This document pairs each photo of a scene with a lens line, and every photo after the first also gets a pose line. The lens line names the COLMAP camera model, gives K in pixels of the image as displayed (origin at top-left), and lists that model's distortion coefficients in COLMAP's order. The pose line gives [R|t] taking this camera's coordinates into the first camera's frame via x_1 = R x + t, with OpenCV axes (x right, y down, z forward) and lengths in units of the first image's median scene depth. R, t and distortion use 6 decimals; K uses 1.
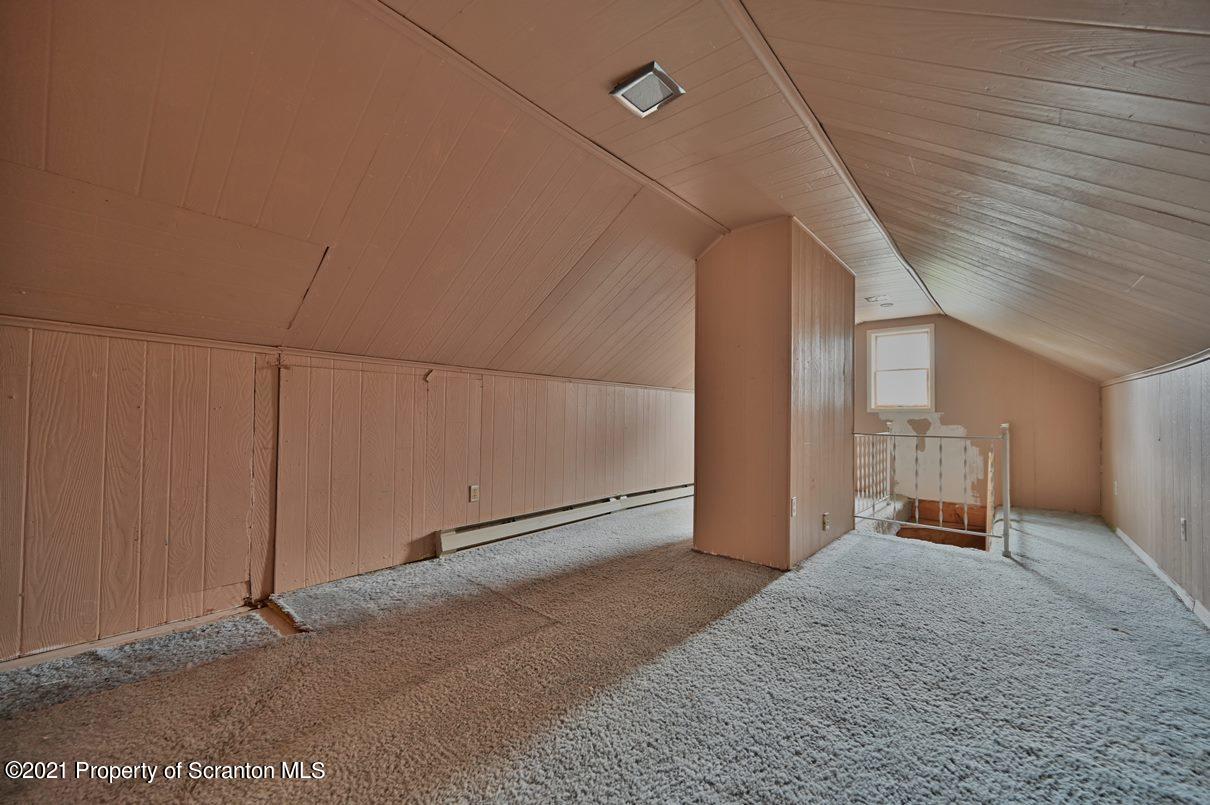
lens RADIAL K [[466.6, 0, 605.0], [0, 466.6, 402.5], [0, 0, 1]] dist [-0.001311, -0.000049]
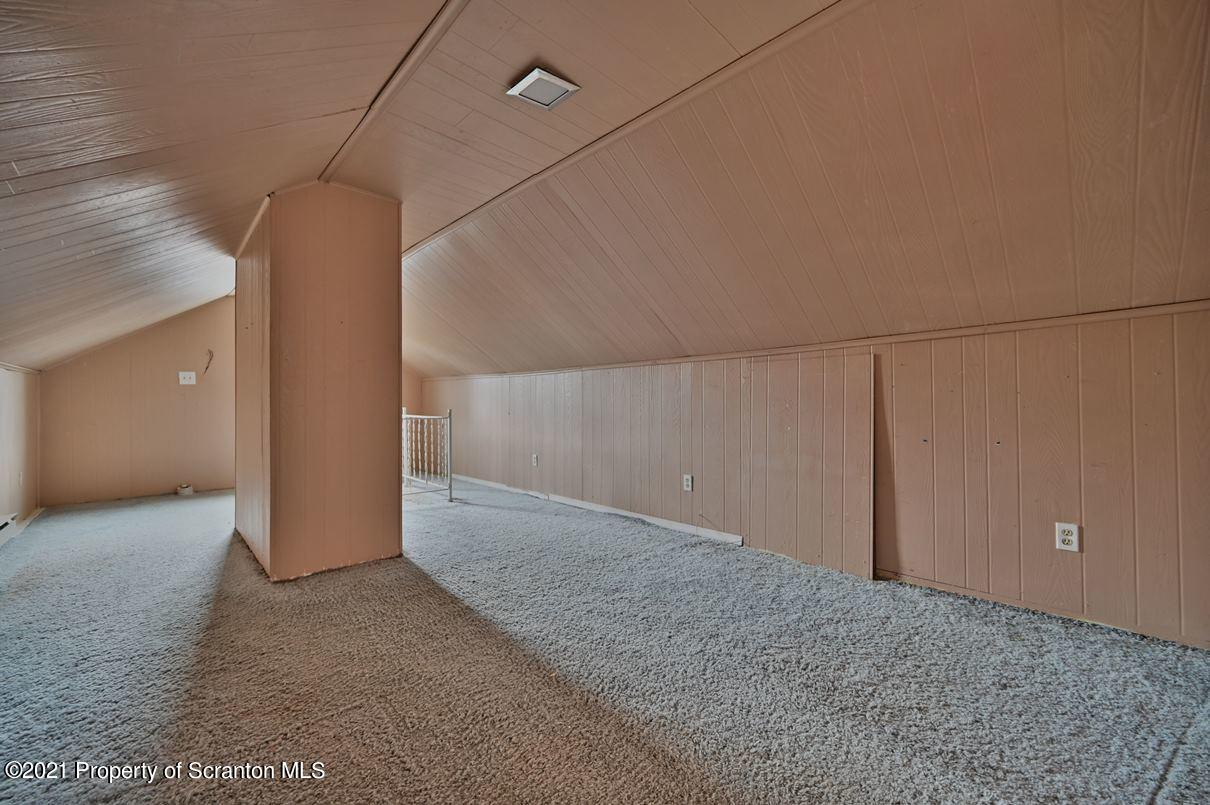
lens RADIAL K [[466.6, 0, 605.0], [0, 466.6, 402.5], [0, 0, 1]] dist [-0.001311, -0.000049]
pose [[0.122357, -0.005388, 0.992472, -0.570074], [-0.016380, 0.999838, 0.007447, 0.015643], [-0.992351, -0.017168, 0.122249, 0.454243]]
